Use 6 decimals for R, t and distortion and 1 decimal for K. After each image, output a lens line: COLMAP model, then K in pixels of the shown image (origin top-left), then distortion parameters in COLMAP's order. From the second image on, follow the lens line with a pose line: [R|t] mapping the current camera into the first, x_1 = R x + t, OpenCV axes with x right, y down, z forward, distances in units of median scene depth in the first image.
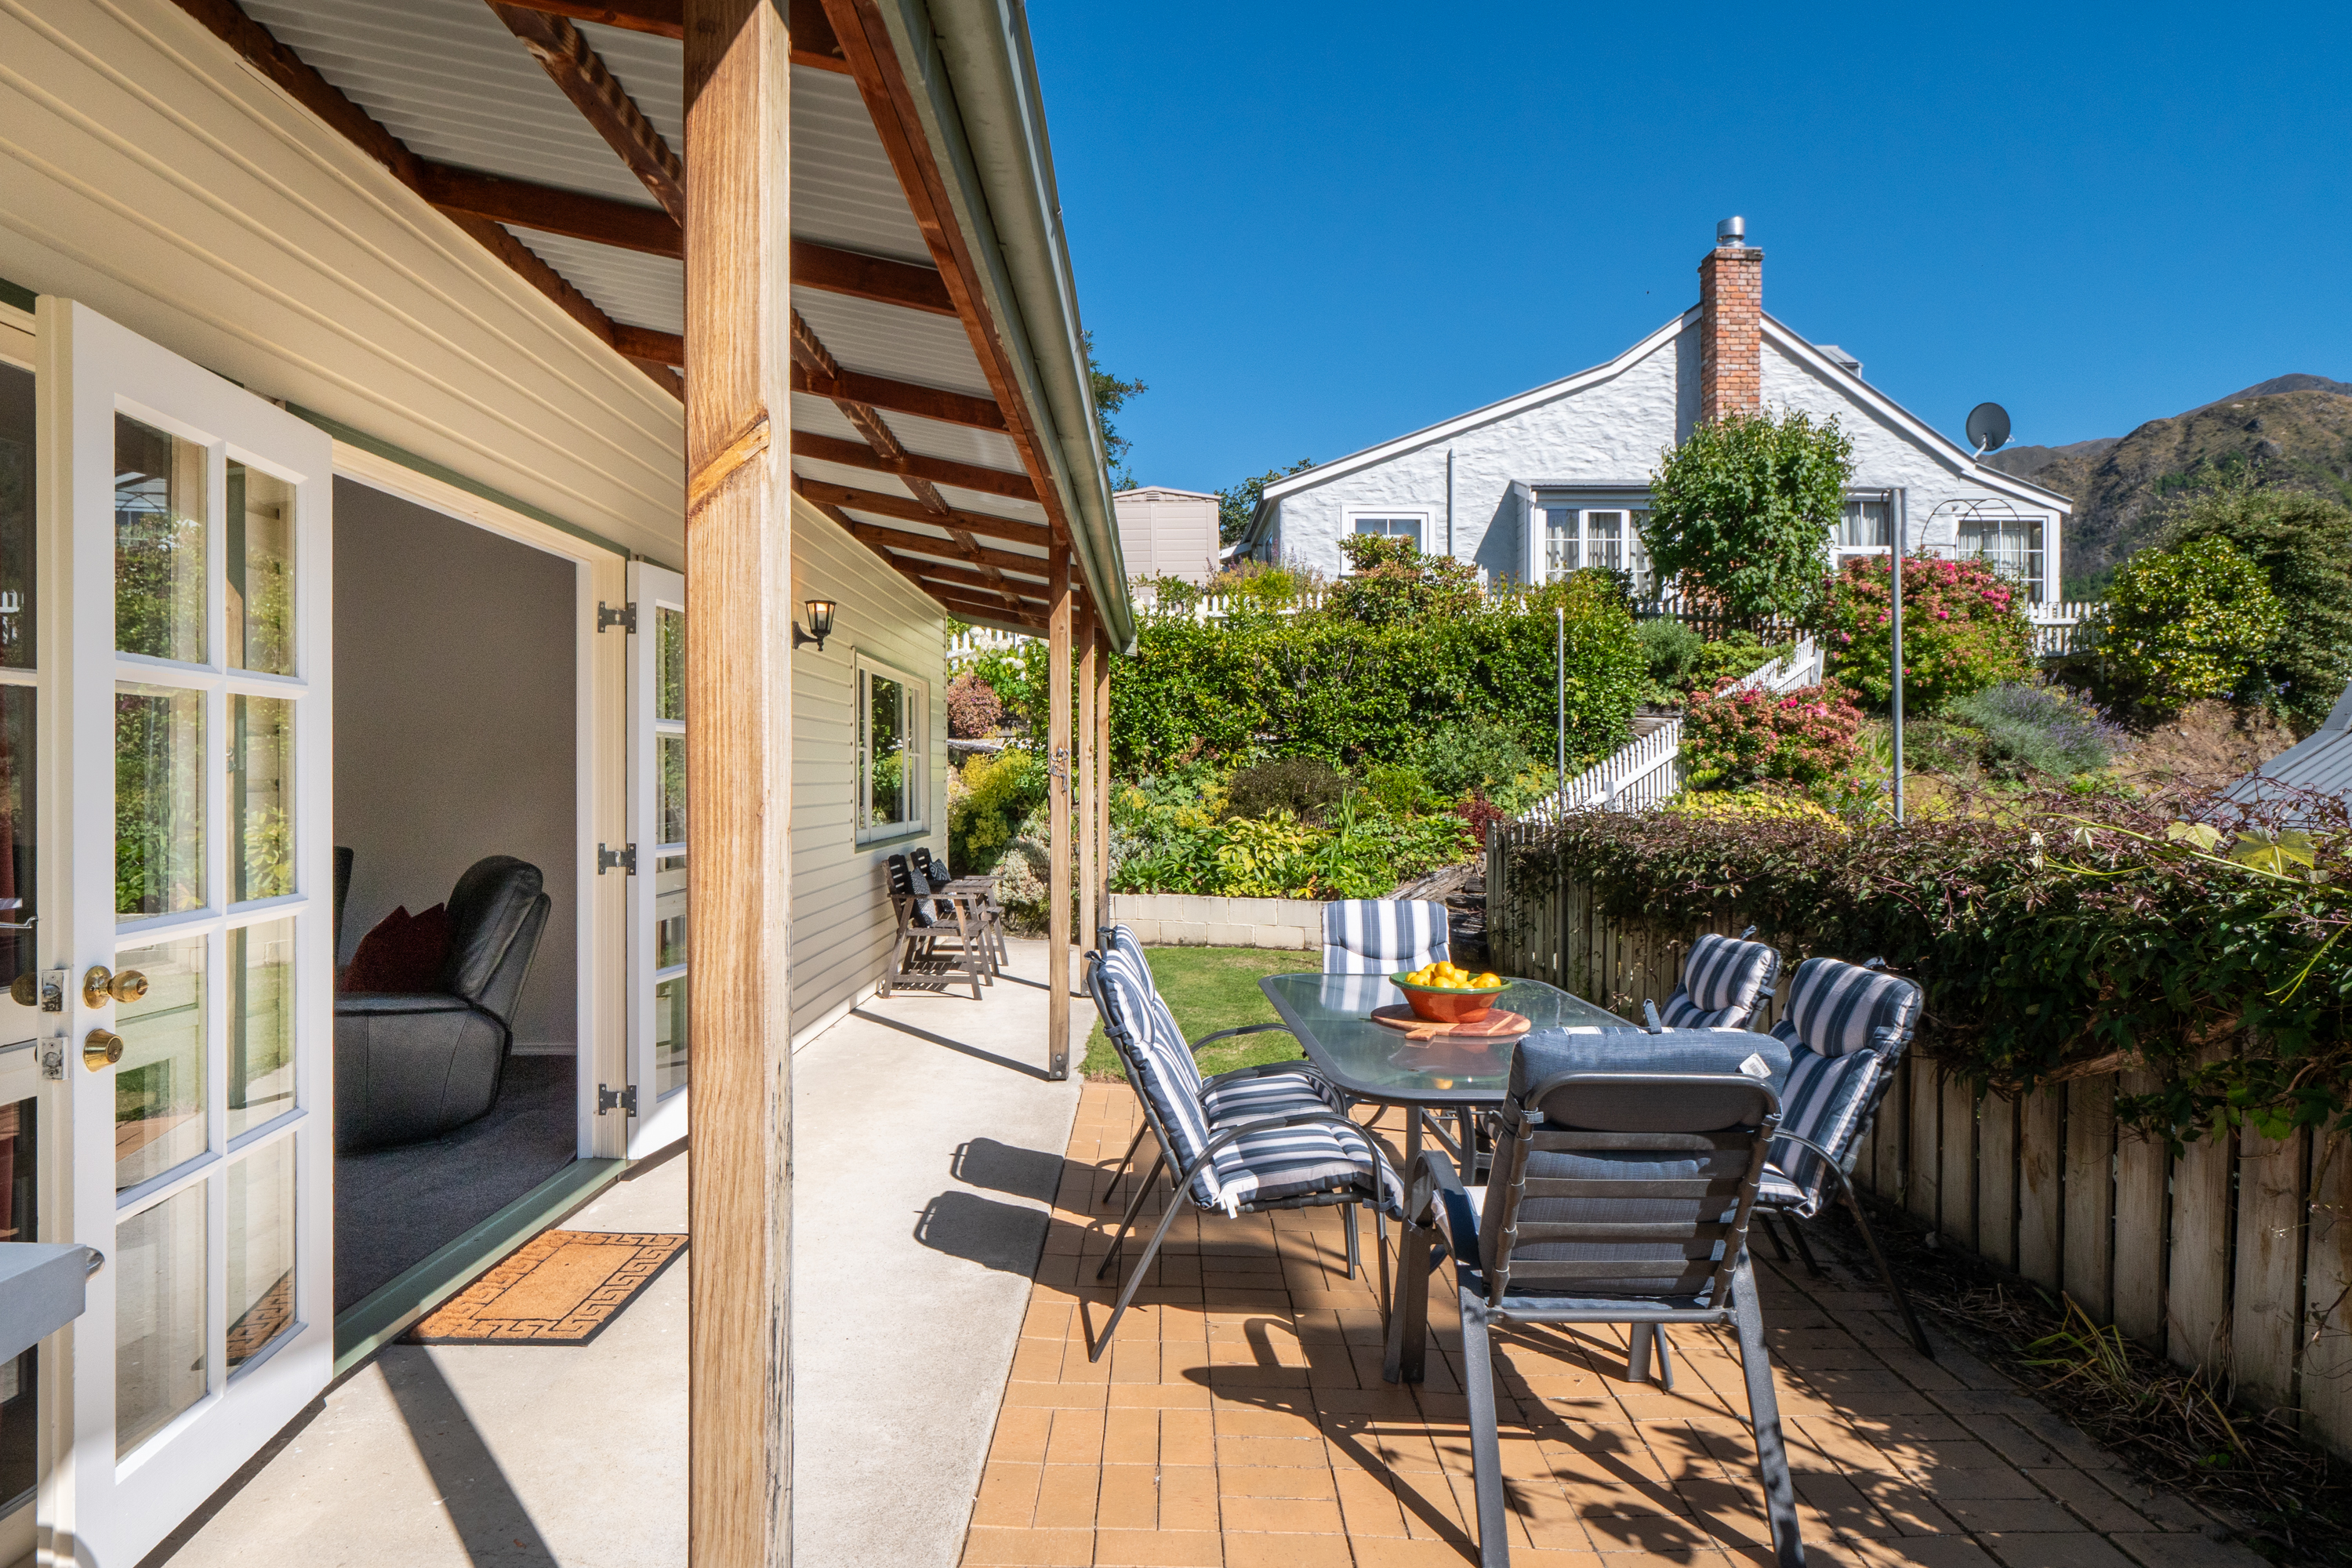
lens RADIAL K [[1281.4, 0, 1176.0], [0, 1281.4, 784.0], [0, 0, 1]] dist [0.002758, 0.003520]
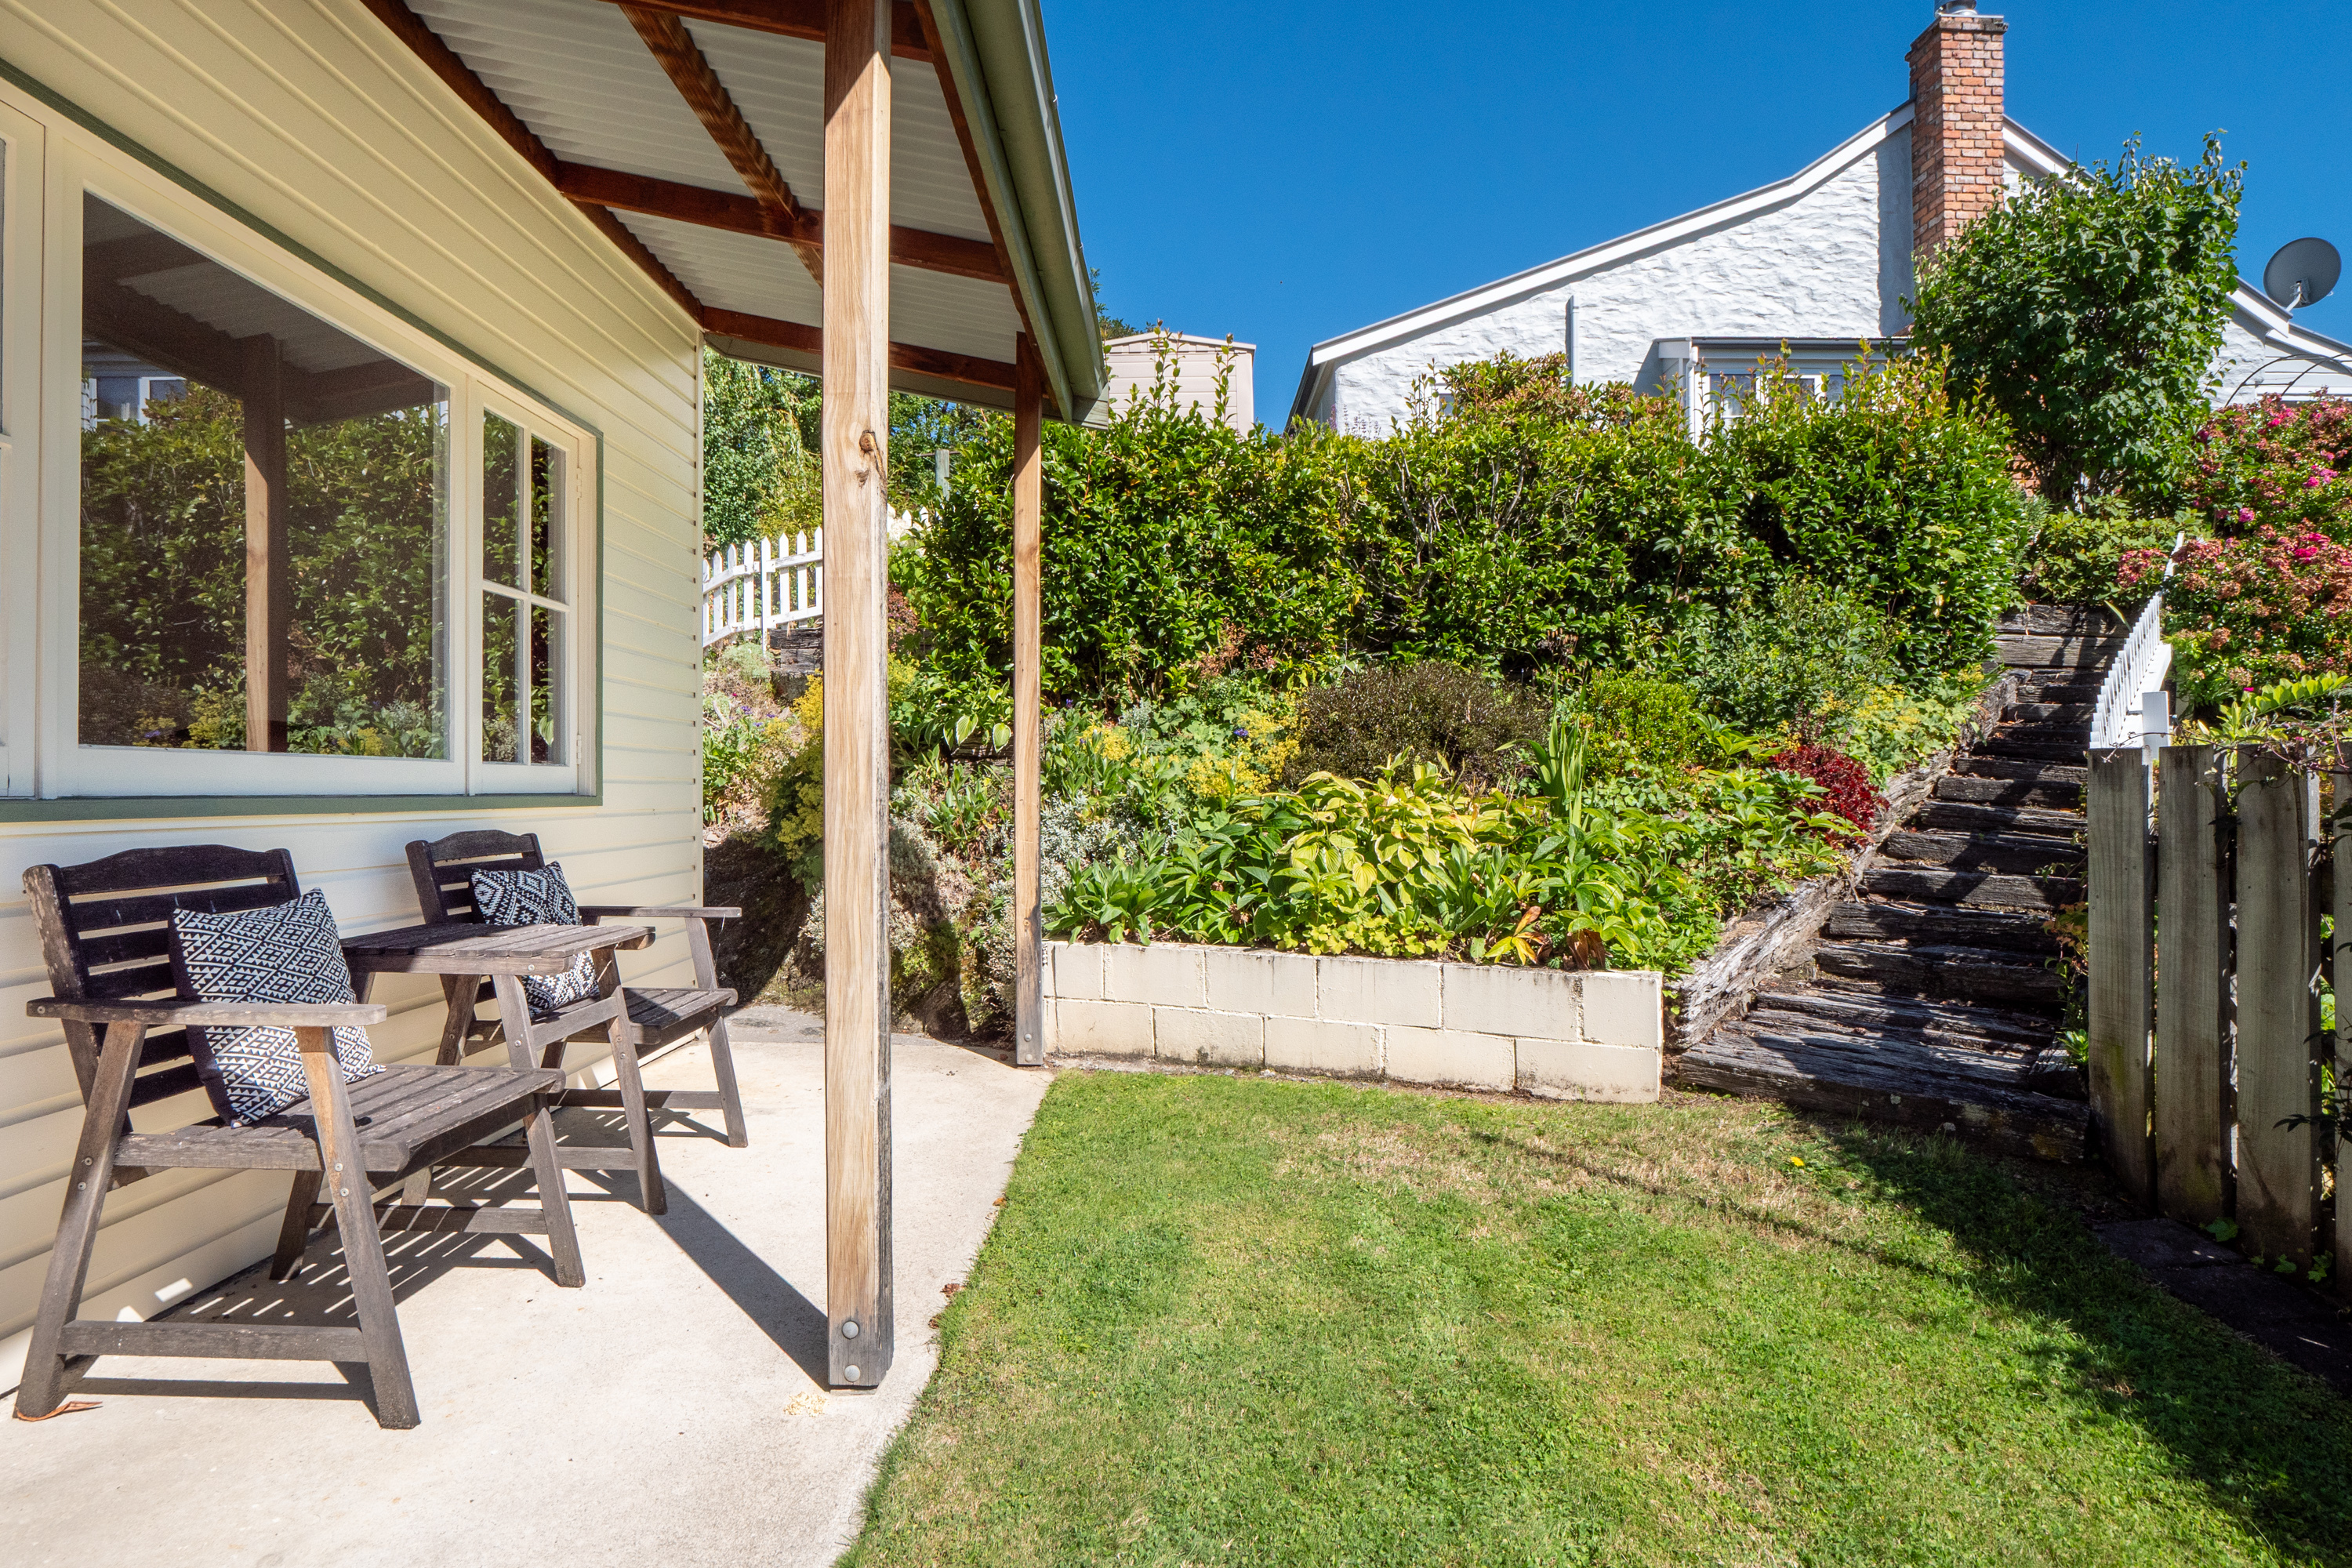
lens RADIAL K [[1281.4, 0, 1176.0], [0, 1281.4, 784.0], [0, 0, 1]] dist [0.002758, 0.003520]
pose [[0.999920, -0.000193, -0.012641, 0.000272], [0.000158, 0.999996, -0.002770, 0.027392], [0.012642, 0.002768, 0.999916, 0.473098]]
